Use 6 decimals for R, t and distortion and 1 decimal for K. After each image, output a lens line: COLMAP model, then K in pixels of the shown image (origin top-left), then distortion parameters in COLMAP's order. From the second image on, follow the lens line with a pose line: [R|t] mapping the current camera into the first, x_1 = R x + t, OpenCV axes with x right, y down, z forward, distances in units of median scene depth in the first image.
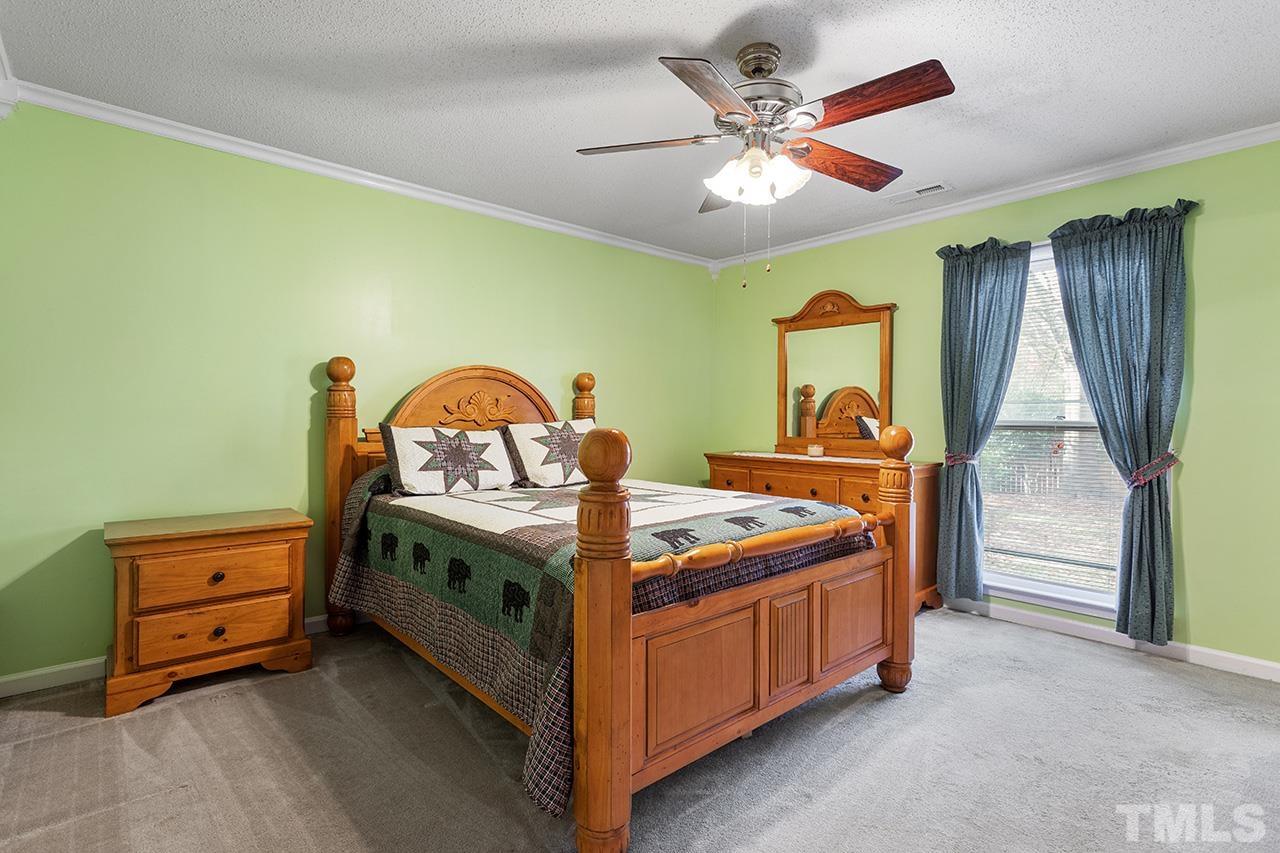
lens RADIAL K [[626.8, 0, 640.3], [0, 626.8, 421.3], [0, 0, 1]] dist [0.000393, 0.000470]
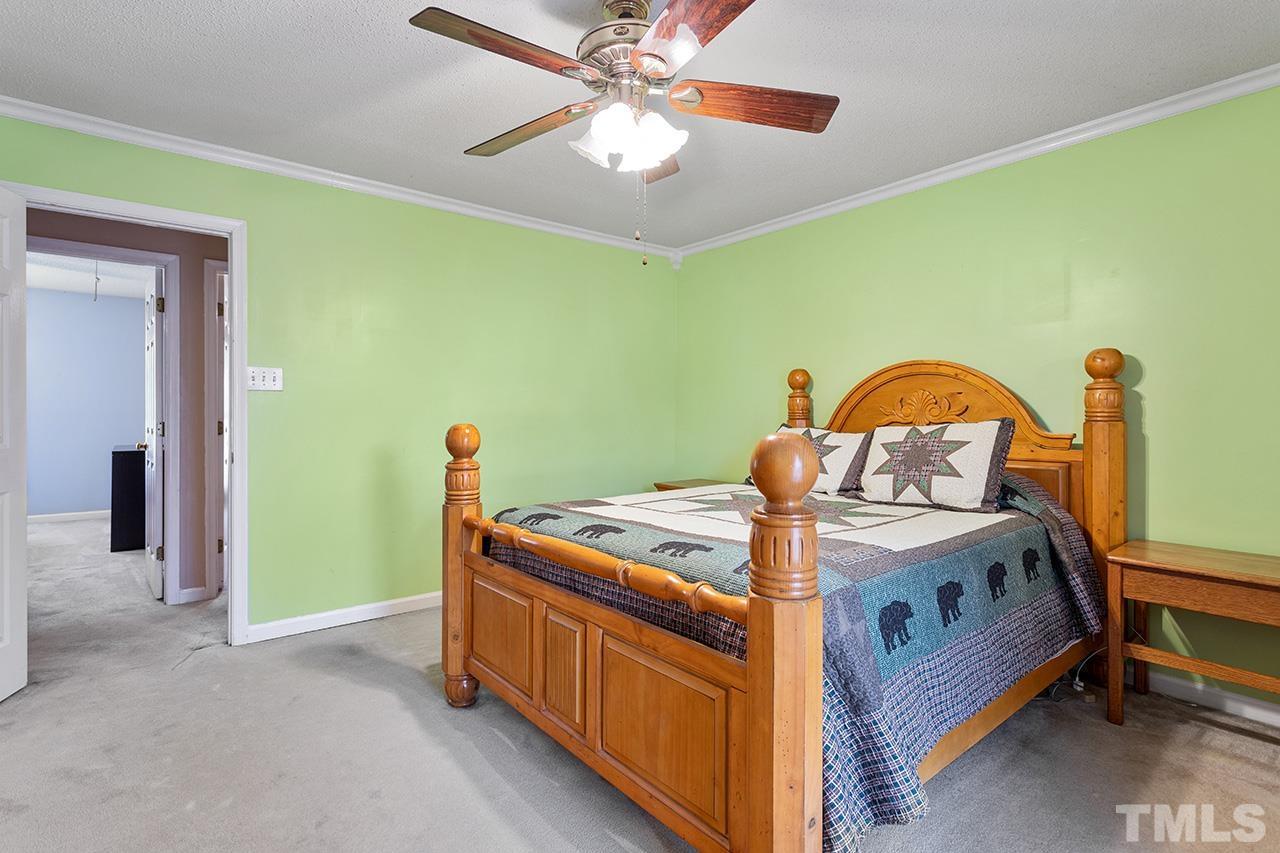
lens RADIAL K [[626.8, 0, 640.3], [0, 626.8, 421.3], [0, 0, 1]] dist [0.000393, 0.000470]
pose [[-0.052217, 0.002396, -0.998633, 0.732249], [-0.008438, 0.999960, 0.002840, -0.002582], [0.998600, 0.008574, -0.052195, 0.749444]]
